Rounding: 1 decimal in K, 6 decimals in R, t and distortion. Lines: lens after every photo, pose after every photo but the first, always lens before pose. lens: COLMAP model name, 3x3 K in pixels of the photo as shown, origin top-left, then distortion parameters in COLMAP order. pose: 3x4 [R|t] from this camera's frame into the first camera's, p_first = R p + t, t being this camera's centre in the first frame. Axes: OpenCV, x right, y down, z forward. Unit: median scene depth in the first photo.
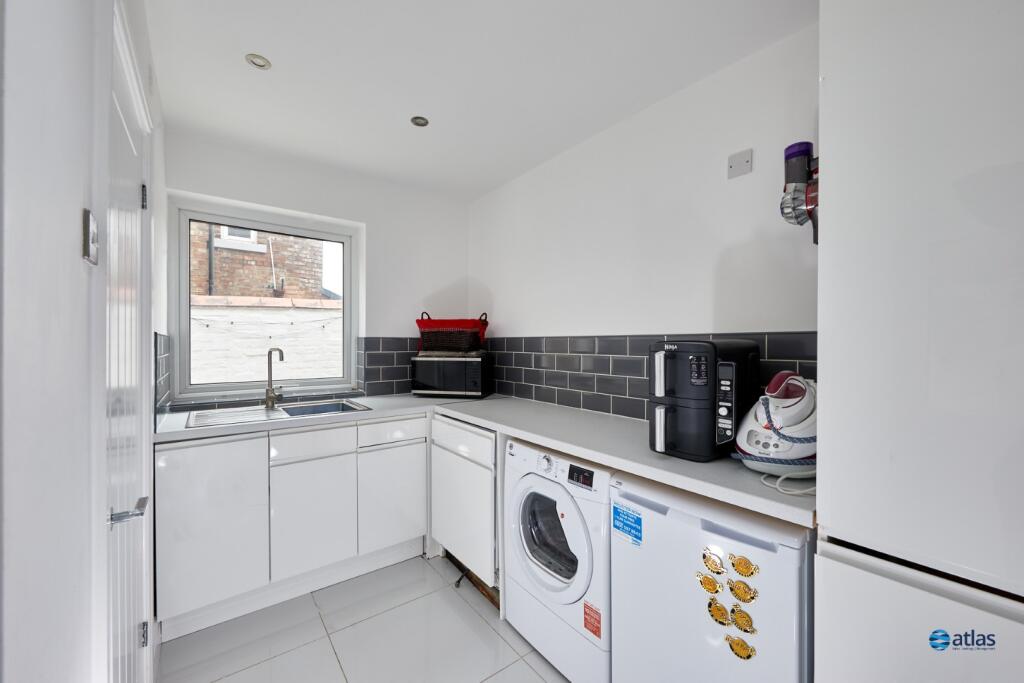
lens RADIAL K [[405.0, 0, 509.8], [0, 405.0, 343.9], [0, 0, 1]] dist [0.012091, 0.000038]
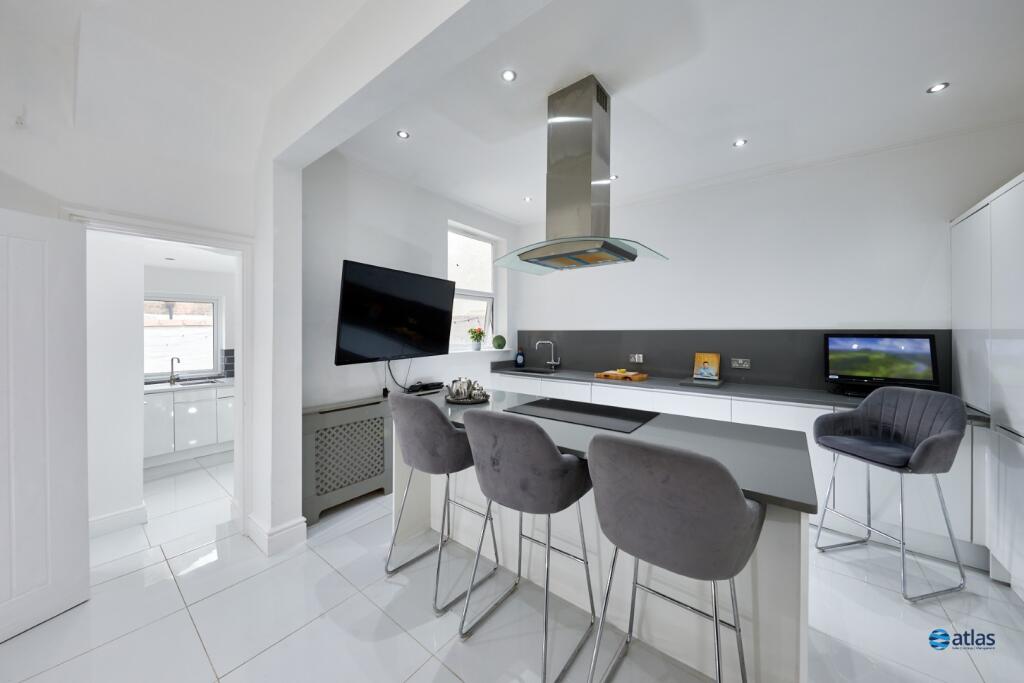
lens RADIAL K [[354.0, 0, 505.2], [0, 354.0, 328.3], [0, 0, 1]] dist [-0.000373, -0.000074]
pose [[0.969171, -0.002451, 0.246376, 0.588274], [0.004492, 0.999960, -0.007721, -0.104129], [-0.246347, 0.008590, 0.969144, -1.115717]]
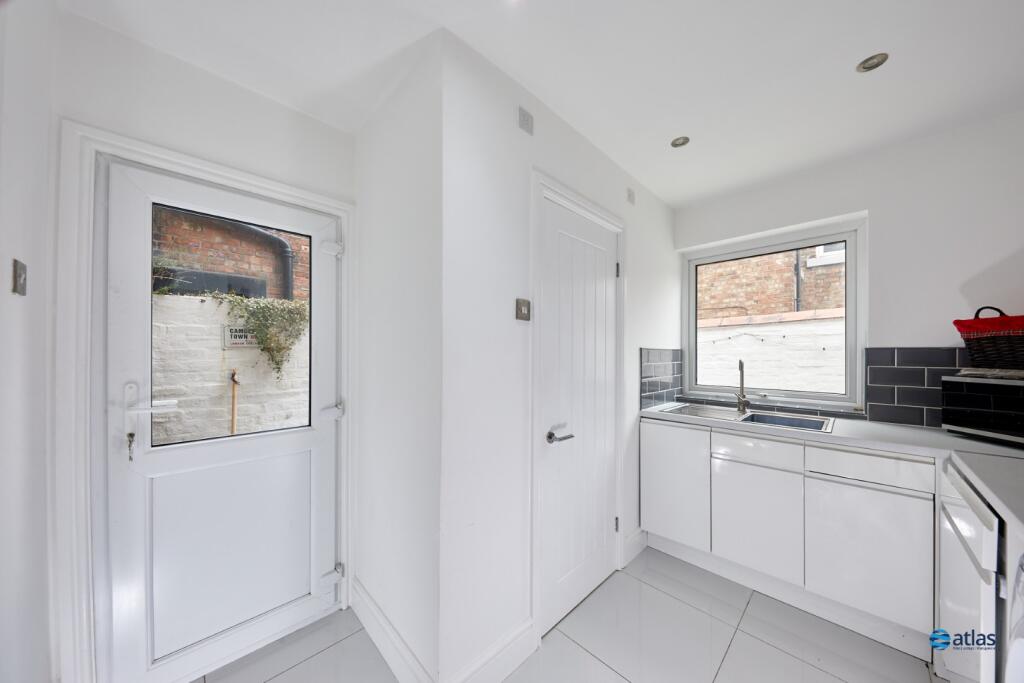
lens RADIAL K [[354.0, 0, 512.1], [0, 354.0, 349.1], [0, 0, 1]] dist [-0.000373, -0.000074]
pose [[0.105749, -0.012990, -0.994308, 0.281100], [-0.003856, 0.999902, -0.013473, -0.001767], [0.994385, 0.005259, 0.105688, 0.209680]]
